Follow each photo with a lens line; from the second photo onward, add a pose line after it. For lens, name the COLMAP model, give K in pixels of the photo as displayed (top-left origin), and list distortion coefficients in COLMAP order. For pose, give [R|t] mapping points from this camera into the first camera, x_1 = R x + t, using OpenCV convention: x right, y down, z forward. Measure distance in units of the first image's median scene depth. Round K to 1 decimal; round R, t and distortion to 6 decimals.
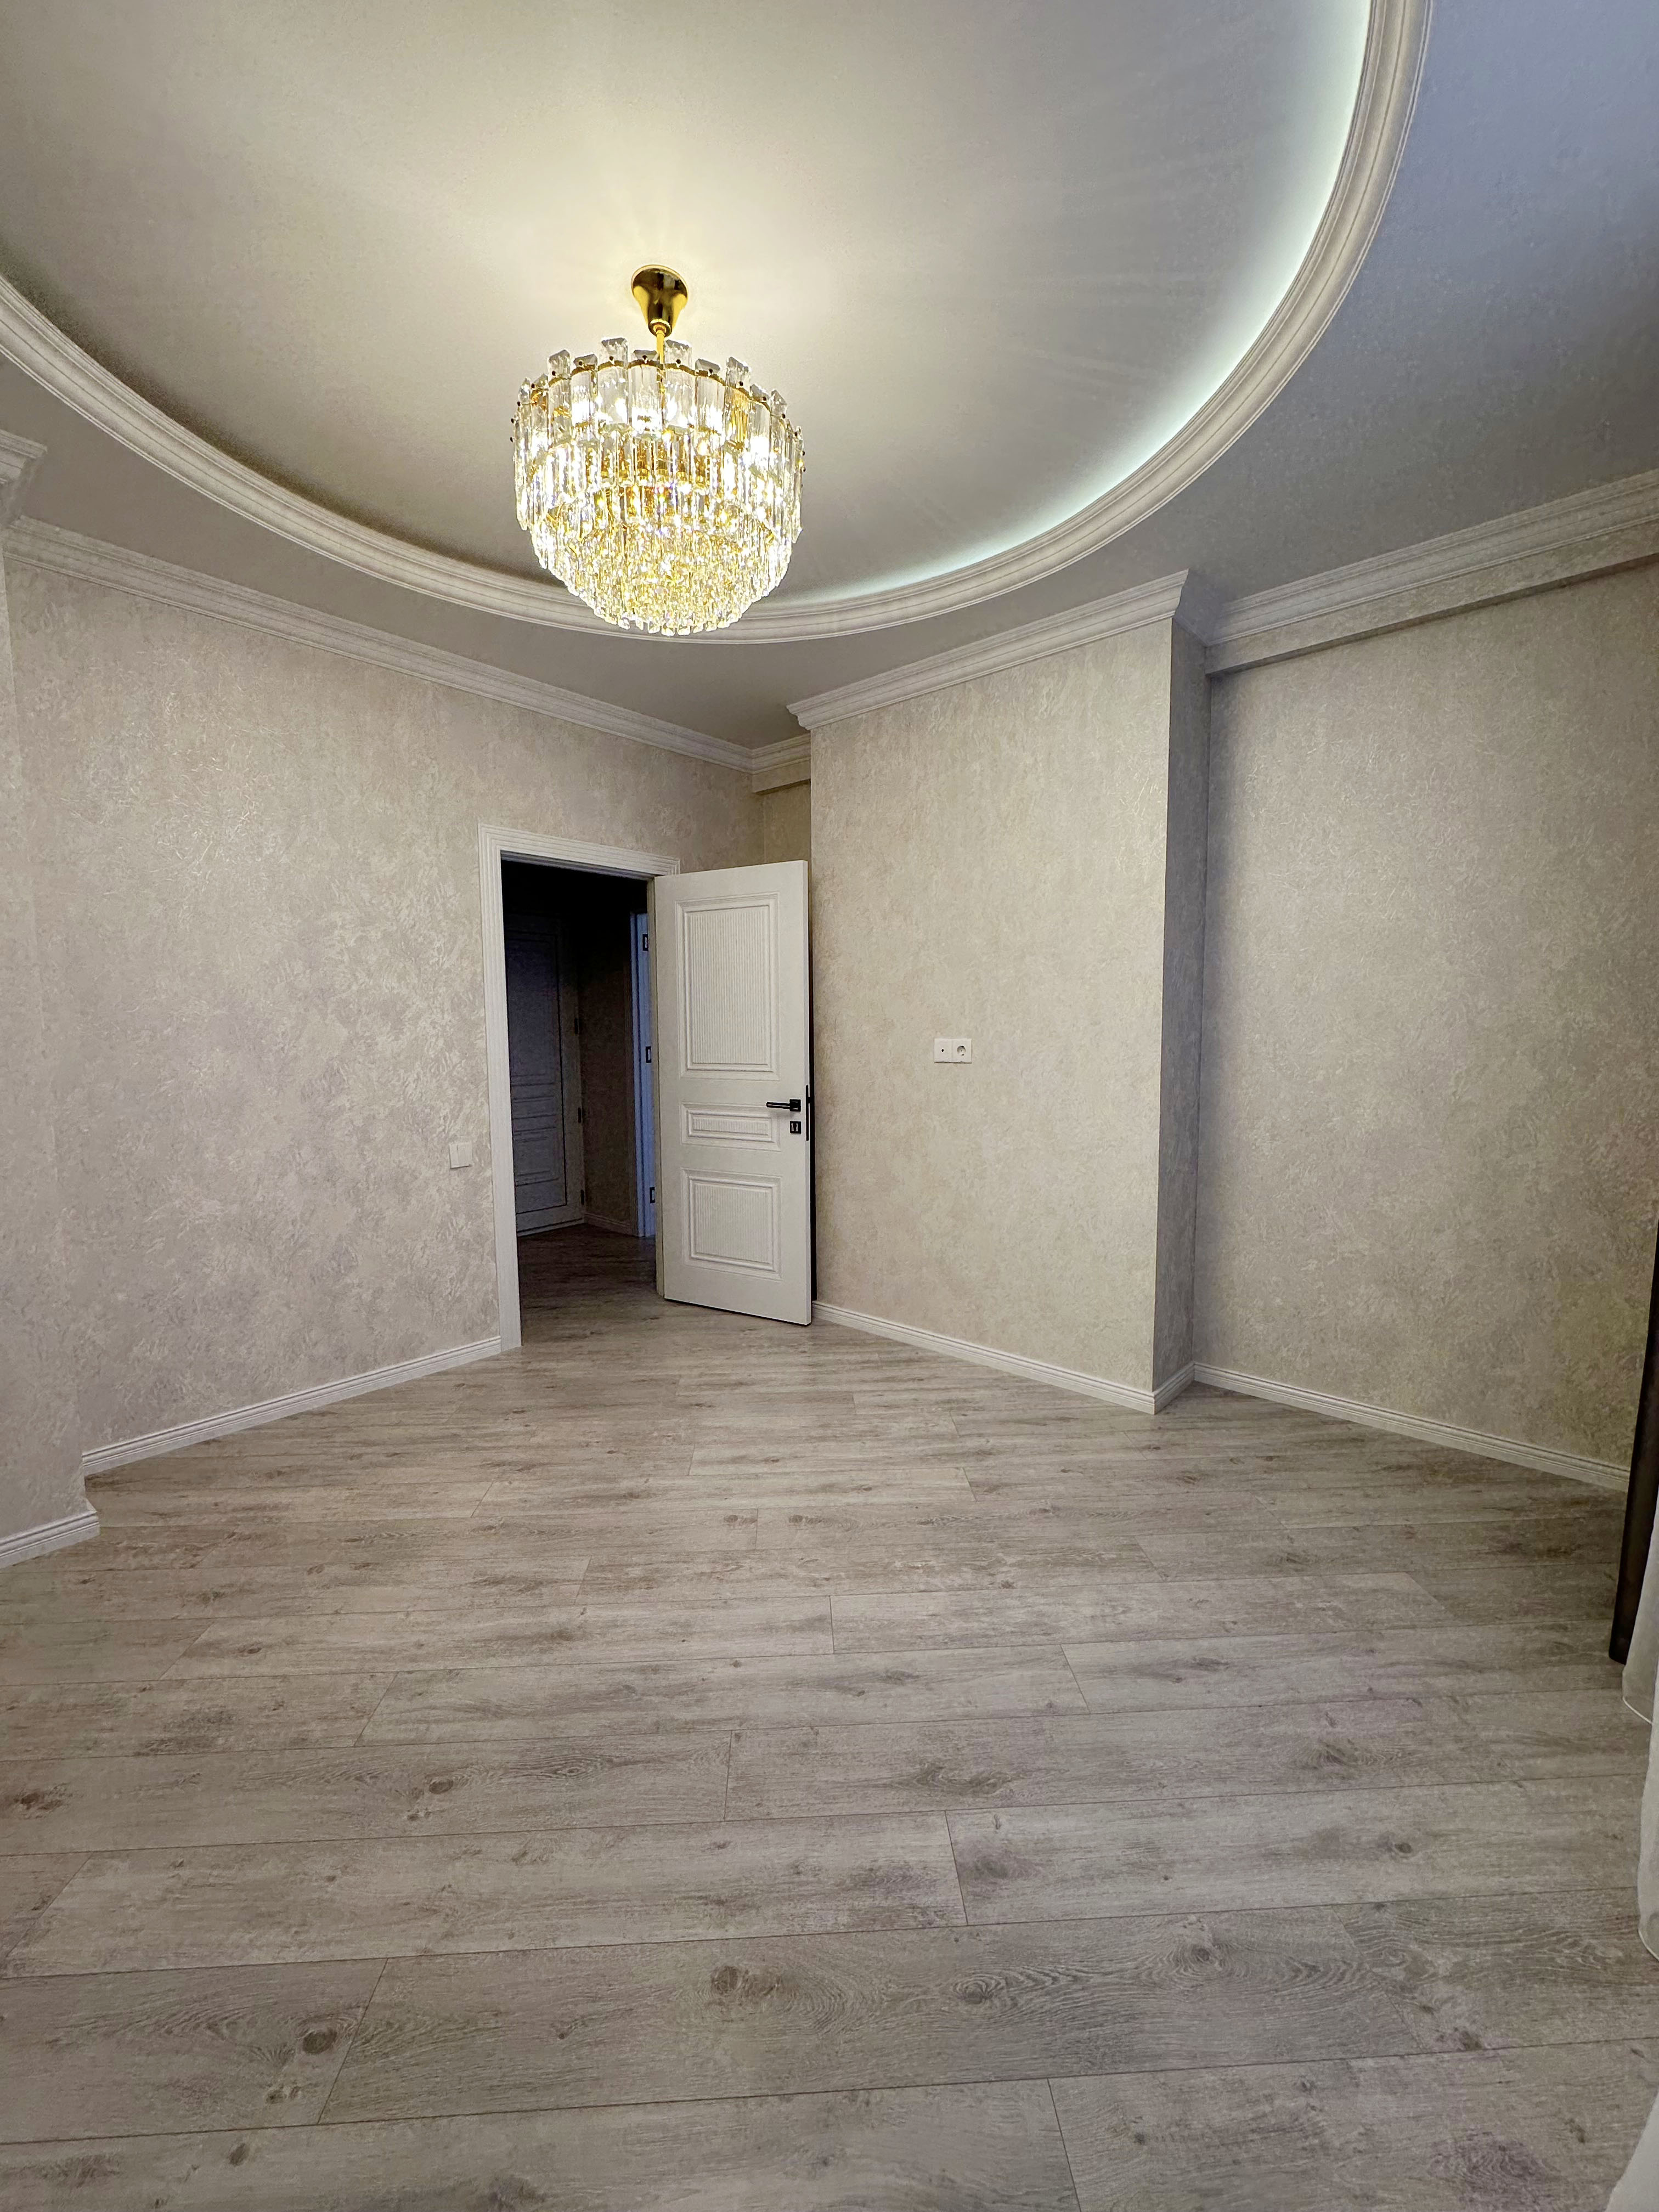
lens RADIAL K [[874.6, 0, 829.5], [0, 874.6, 1106.0], [0, 0, 1]] dist [-0.000075, -0.000305]
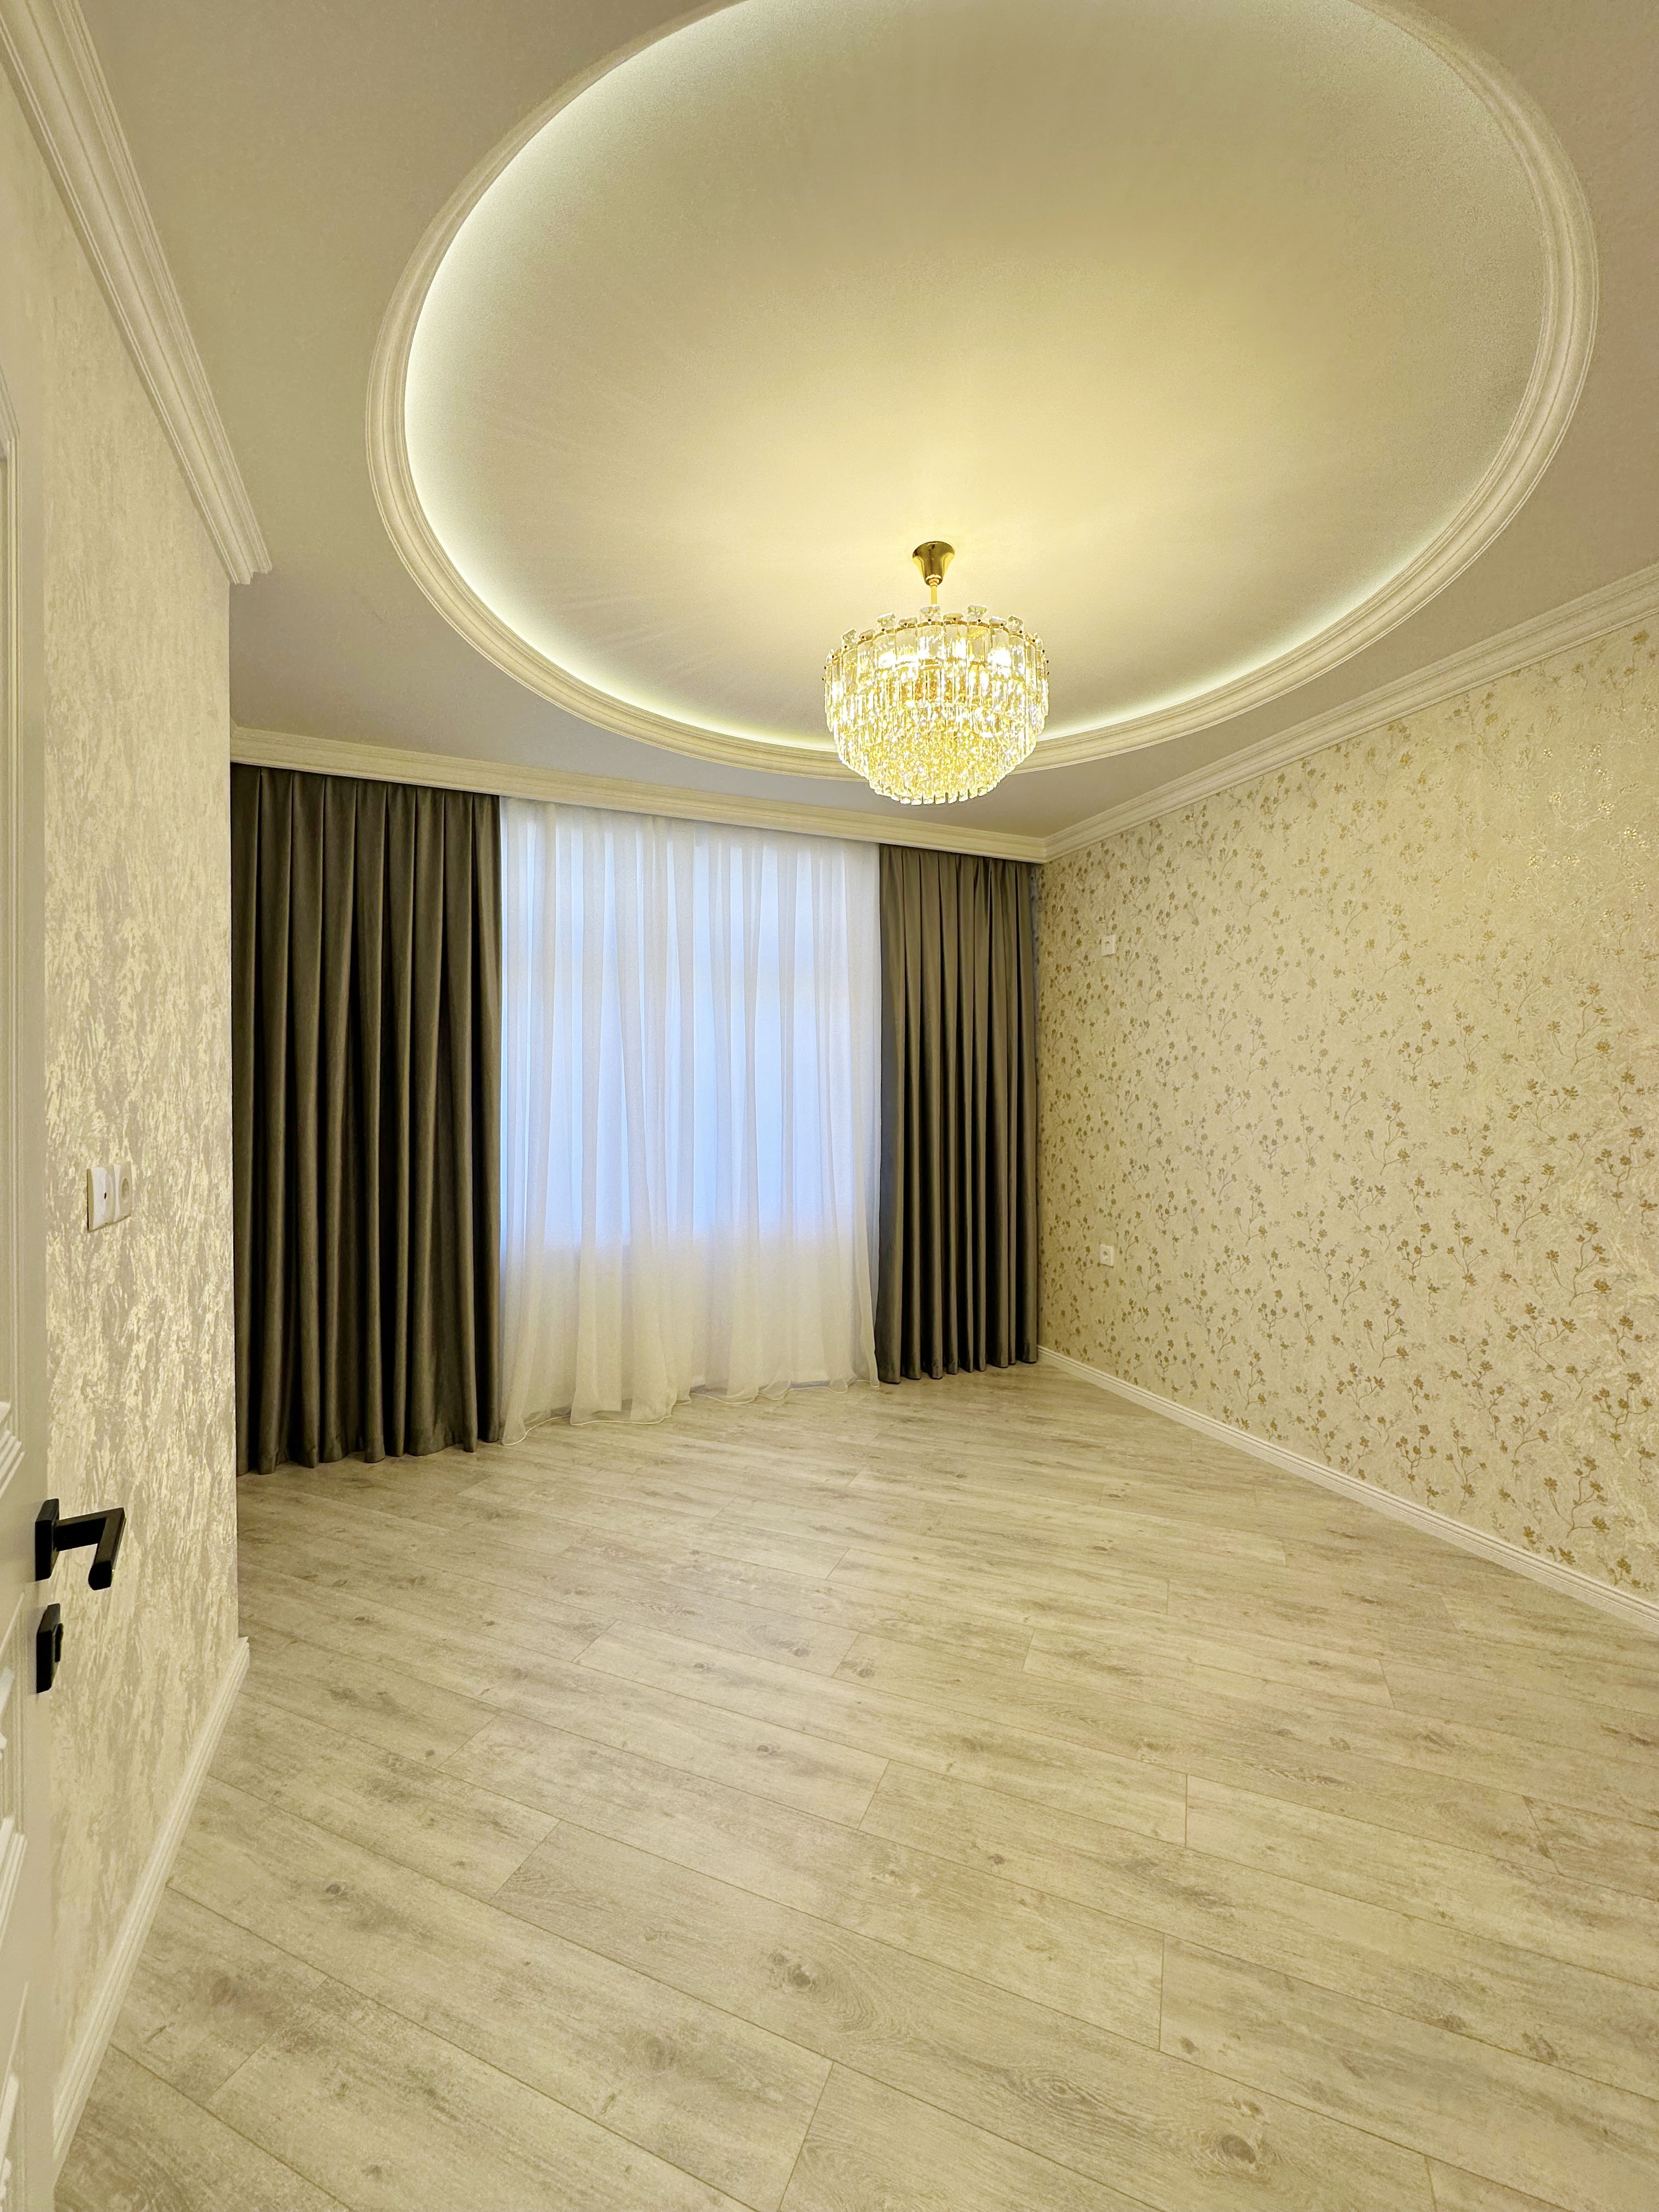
lens RADIAL K [[874.6, 0, 829.5], [0, 874.6, 1106.0], [0, 0, 1]] dist [-0.000075, -0.000305]
pose [[-0.900942, 0.006294, 0.433895, -0.512203], [0.048169, 0.995166, 0.085581, -0.192410], [-0.431259, 0.098004, -0.896890, 1.926415]]
